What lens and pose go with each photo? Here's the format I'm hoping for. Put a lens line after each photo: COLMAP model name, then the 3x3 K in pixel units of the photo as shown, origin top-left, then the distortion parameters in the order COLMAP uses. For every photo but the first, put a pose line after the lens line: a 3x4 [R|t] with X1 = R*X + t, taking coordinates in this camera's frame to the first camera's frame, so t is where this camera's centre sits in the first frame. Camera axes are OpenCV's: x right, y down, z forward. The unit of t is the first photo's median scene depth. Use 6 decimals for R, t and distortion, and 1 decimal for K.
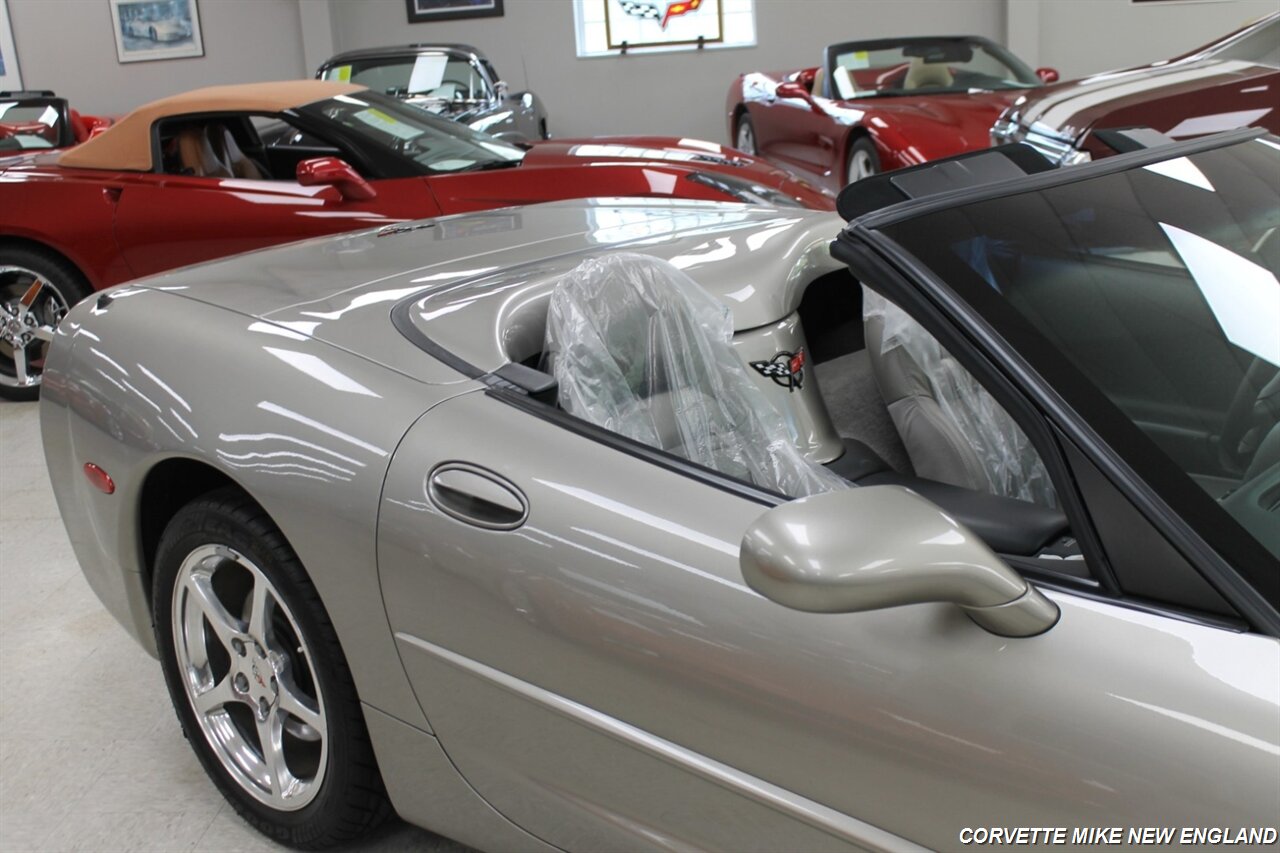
lens RADIAL K [[1542.5, 0, 655.9], [0, 1542.5, 426.8], [0, 0, 1]] dist [-0.081570, 0.034626]
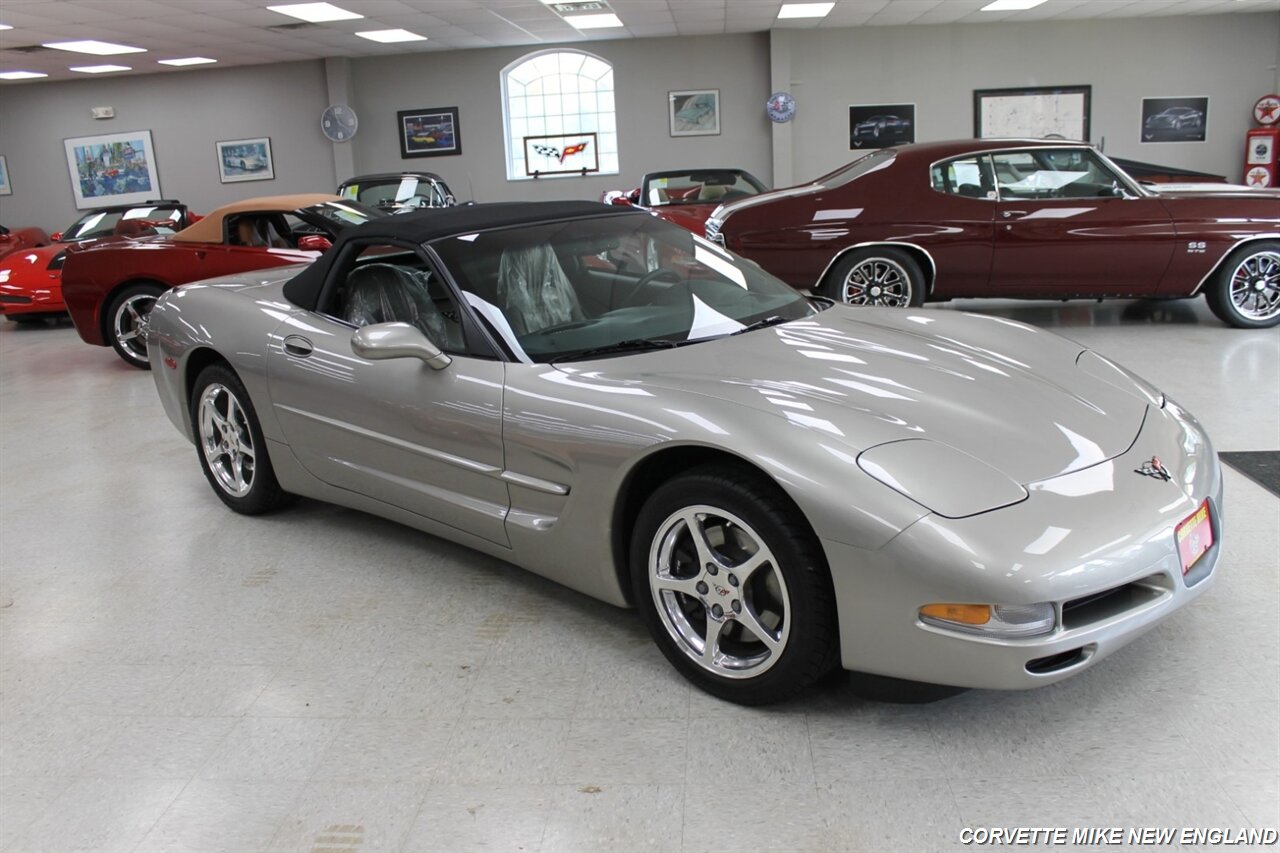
lens RADIAL K [[1116.9, 0, 648.5], [0, 1116.9, 428.9], [0, 0, 1]] dist [-0.171119, 0.165648]
pose [[0.999723, 0.005894, 0.022769, 0.086491], [-0.005551, 0.999871, -0.015074, 0.040974], [-0.022855, 0.014943, 0.999627, -0.177309]]
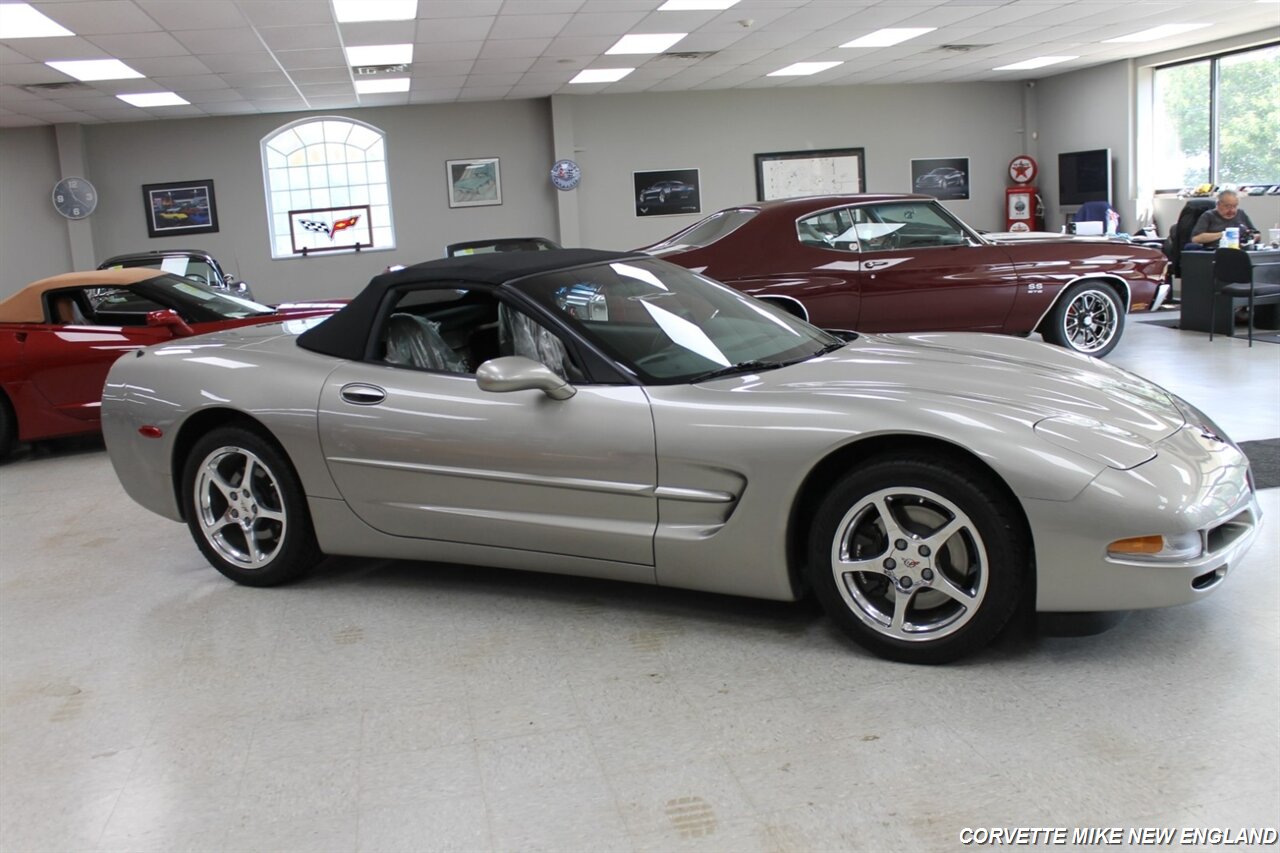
lens RADIAL K [[1216.0, 0, 670.9], [0, 1216.0, 431.8], [0, 0, 1]] dist [-0.149651, 0.151076]
pose [[0.953525, -0.054477, 0.296348, -0.043349], [0.083460, 0.992790, -0.086039, 0.062371], [-0.289524, 0.106774, 0.951197, -0.206906]]
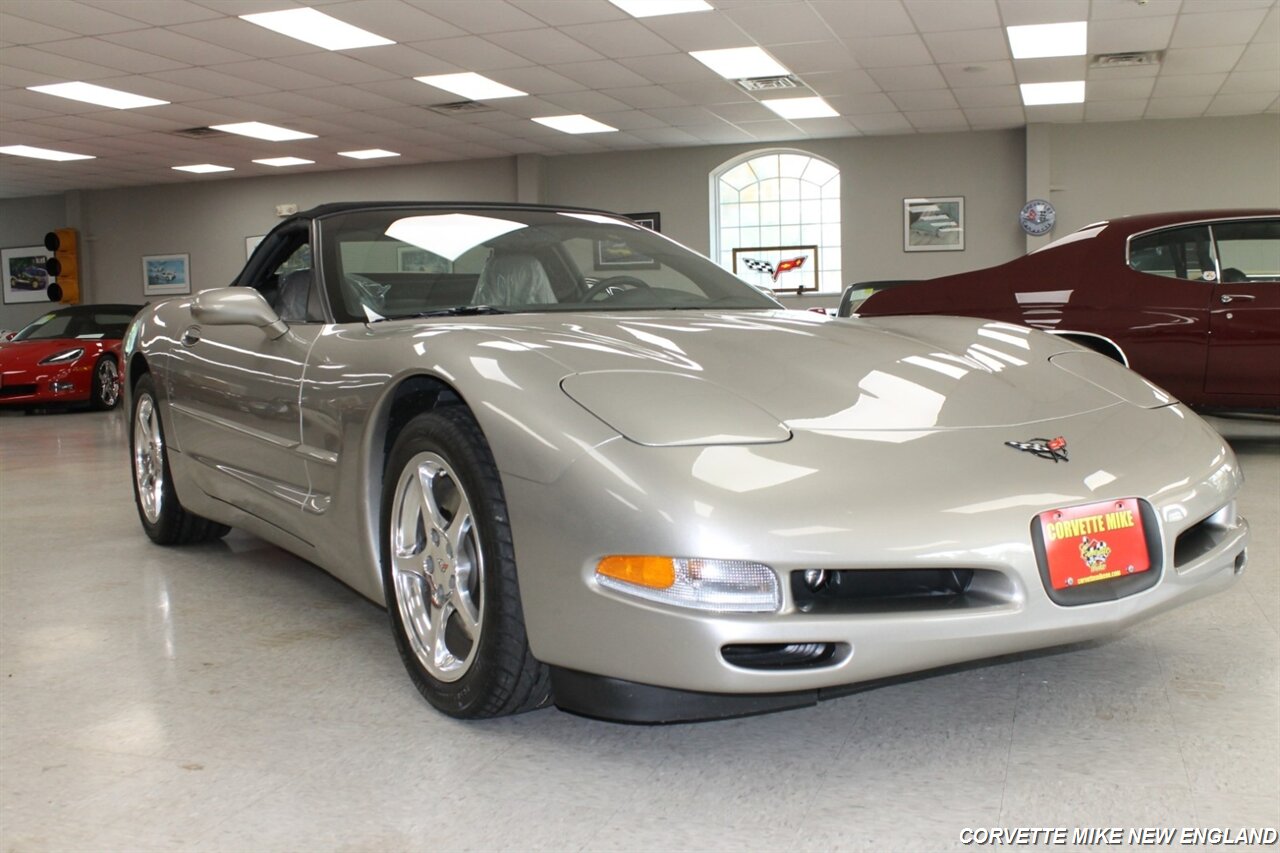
lens RADIAL K [[1317.4, 0, 640.1], [0, 1317.4, 426.3], [0, 0, 1]] dist [-0.134124, 0.172291]
pose [[0.971689, 0.058614, -0.228879, 0.198535], [-0.097678, 0.981734, -0.163273, 0.085294], [0.215128, 0.181007, 0.959665, -0.146748]]
